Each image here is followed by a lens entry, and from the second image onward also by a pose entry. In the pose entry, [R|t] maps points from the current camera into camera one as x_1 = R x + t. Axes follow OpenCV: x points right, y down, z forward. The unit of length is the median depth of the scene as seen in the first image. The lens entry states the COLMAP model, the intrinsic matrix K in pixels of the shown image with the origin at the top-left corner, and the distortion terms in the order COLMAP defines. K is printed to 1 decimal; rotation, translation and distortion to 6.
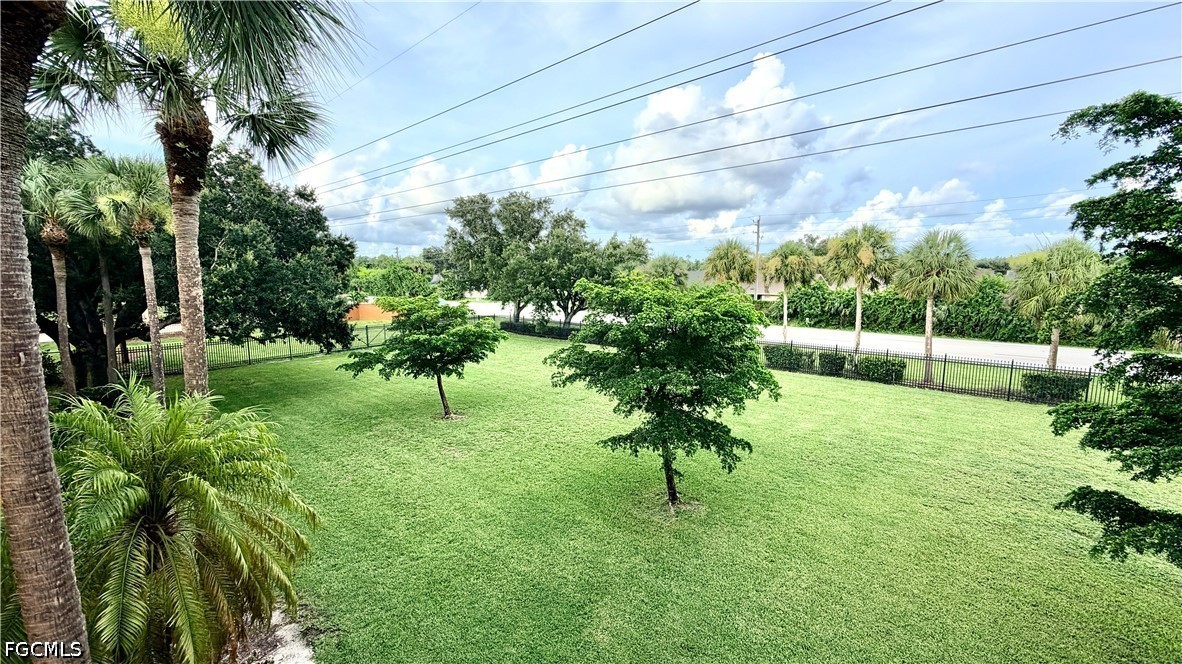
lens RADIAL K [[470.7, 0, 580.4], [0, 470.7, 333.5], [0, 0, 1]] dist [0.000855, -0.000213]
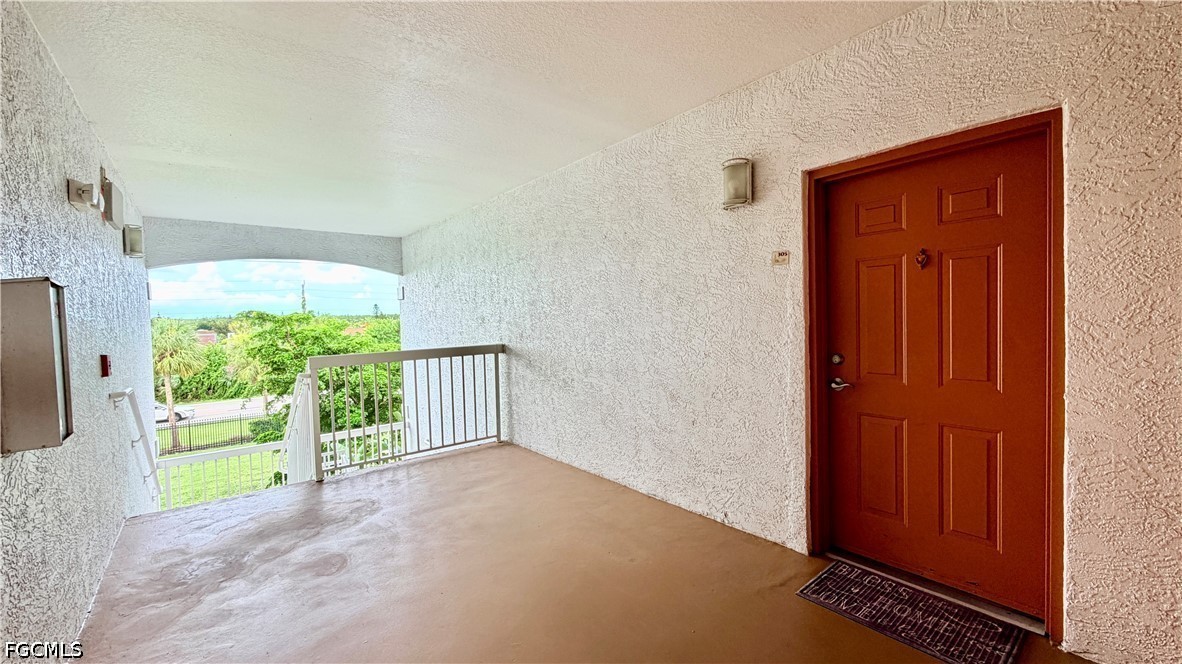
lens RADIAL K [[470.7, 0, 590.7], [0, 470.7, 332.7], [0, 0, 1]] dist [0.000855, -0.000213]
pose [[0.181790, -0.030470, 0.982865, -0.215221], [0.154375, 0.988010, 0.002076, -0.021747], [-0.971144, 0.151352, 0.184314, -0.255140]]
